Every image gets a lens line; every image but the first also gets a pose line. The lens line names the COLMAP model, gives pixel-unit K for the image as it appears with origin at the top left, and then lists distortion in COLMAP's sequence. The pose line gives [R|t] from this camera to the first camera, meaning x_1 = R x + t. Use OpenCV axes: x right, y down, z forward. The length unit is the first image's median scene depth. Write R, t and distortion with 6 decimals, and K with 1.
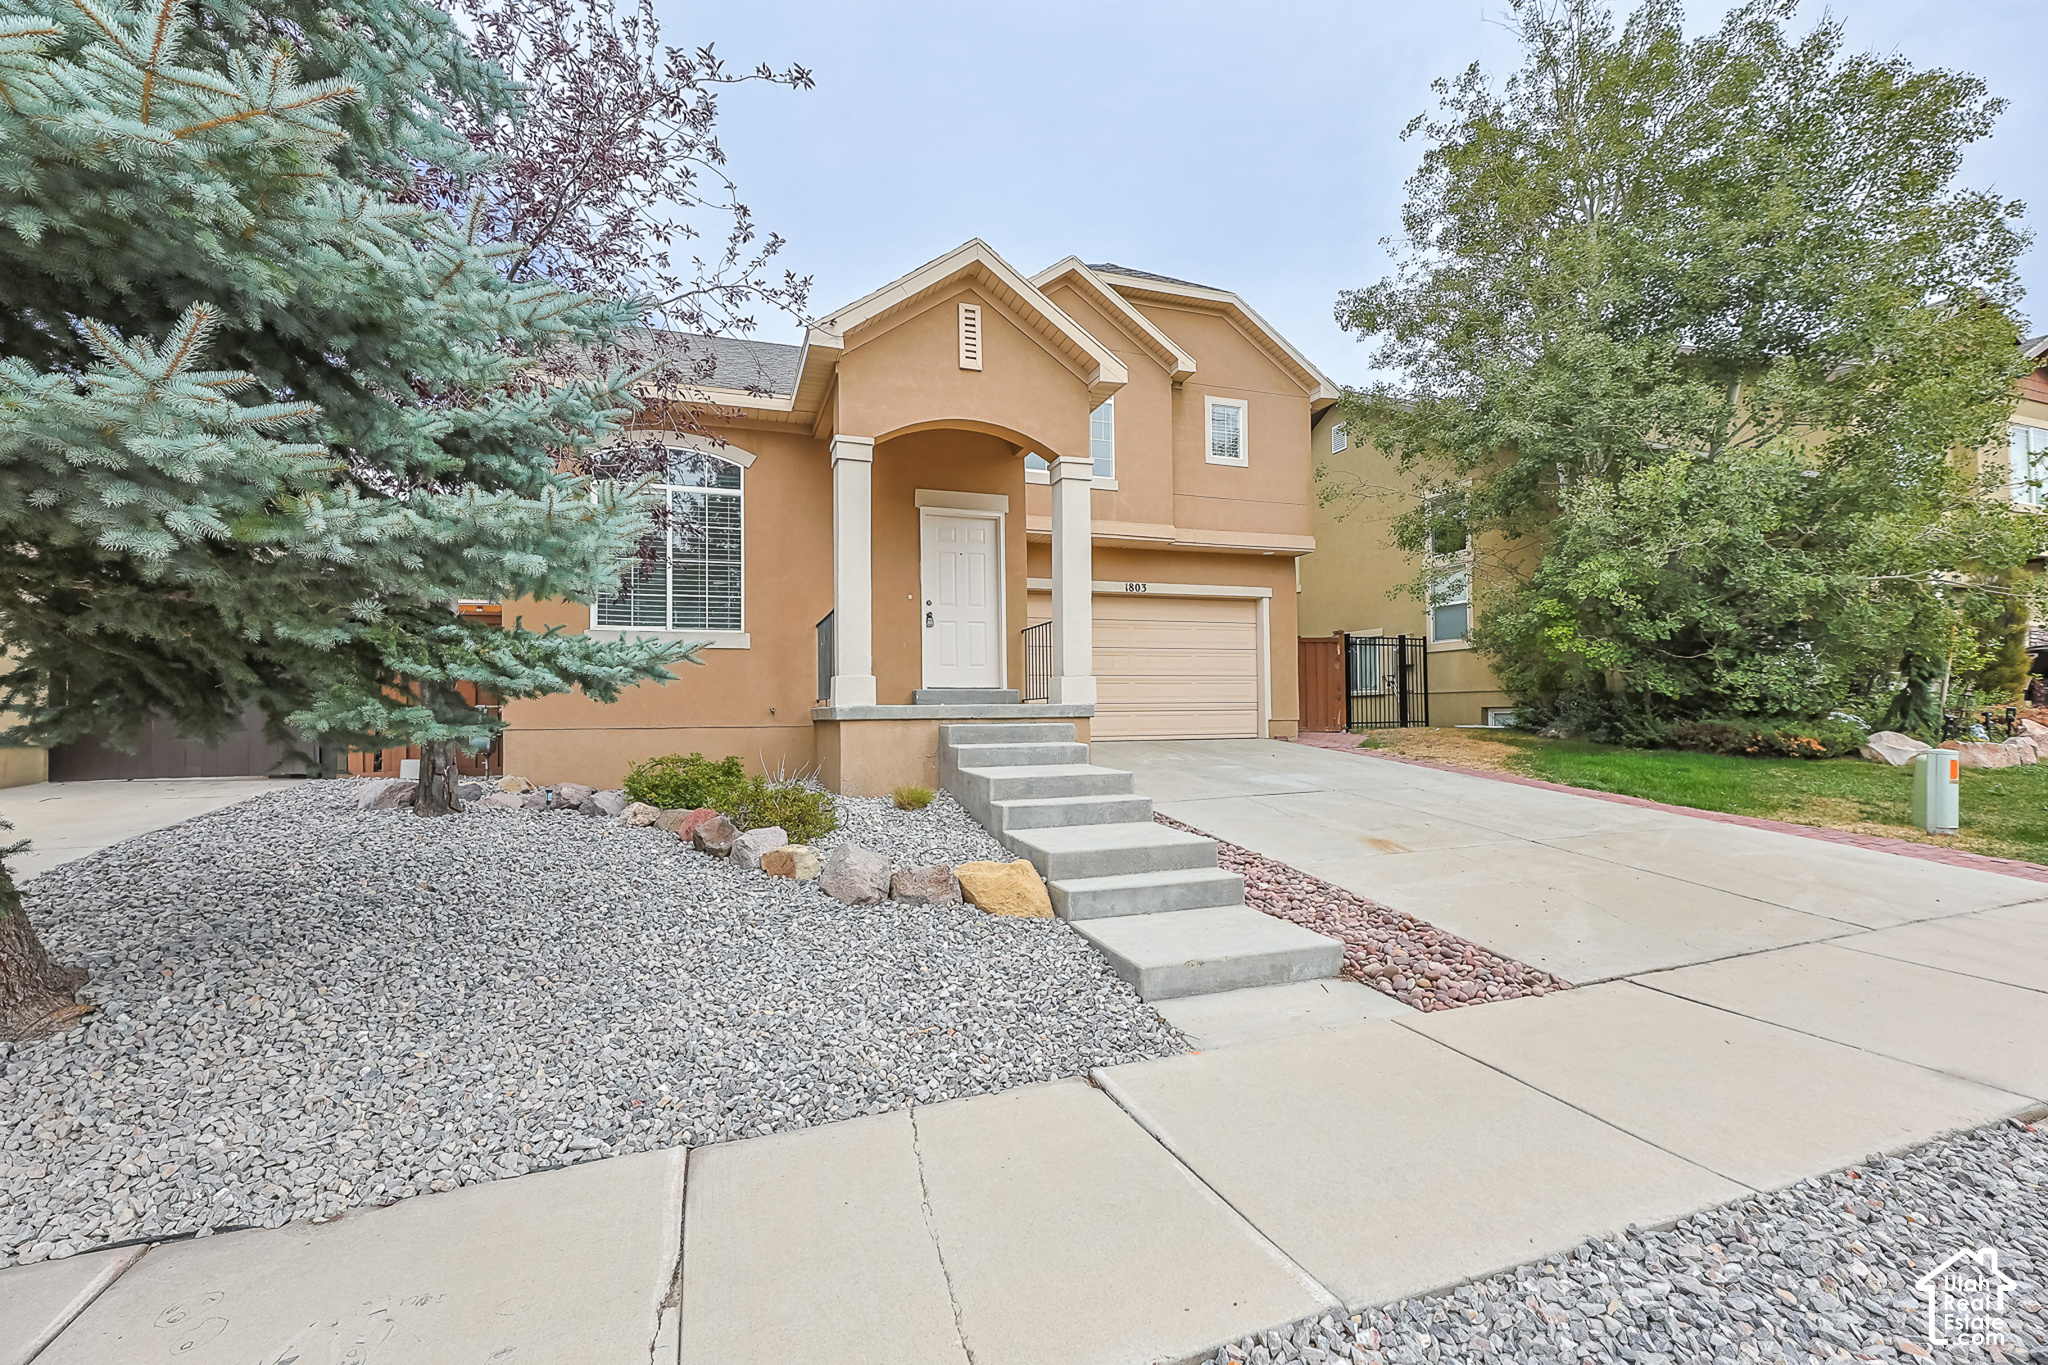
lens RADIAL K [[842.5, 0, 1013.6], [0, 842.5, 686.3], [0, 0, 1]] dist [0.002276, -0.002377]
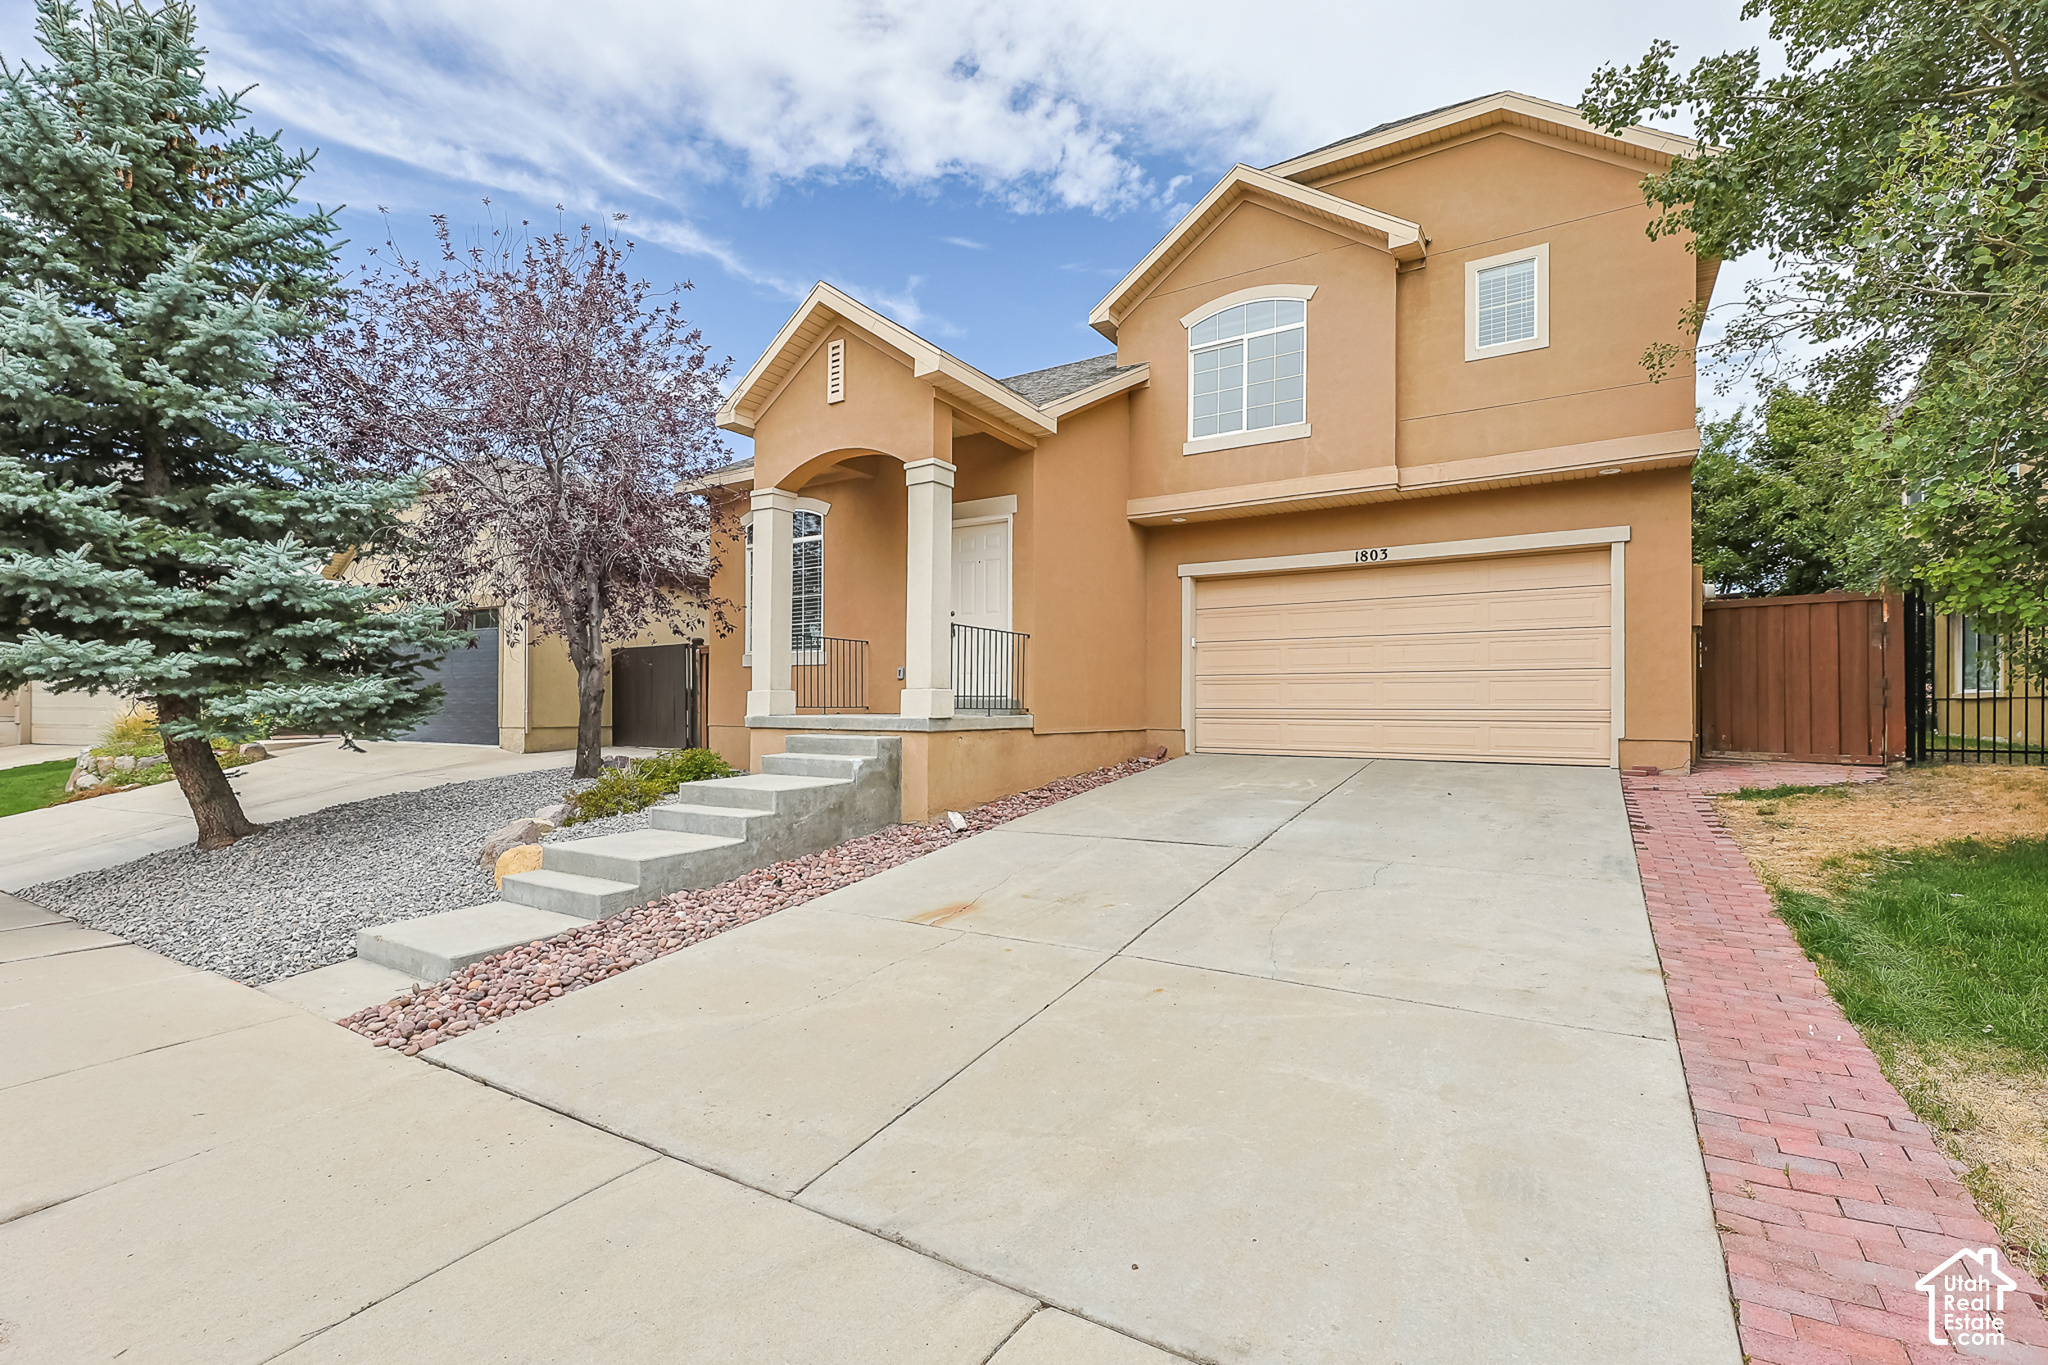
lens RADIAL K [[842.5, 0, 1014.9], [0, 842.5, 686.8], [0, 0, 1]] dist [0.002276, -0.002377]
pose [[0.637213, -0.002019, -0.770685, 0.549112], [0.014681, 0.999847, 0.009519, -0.012683], [0.770548, -0.017380, 0.637145, 0.290479]]
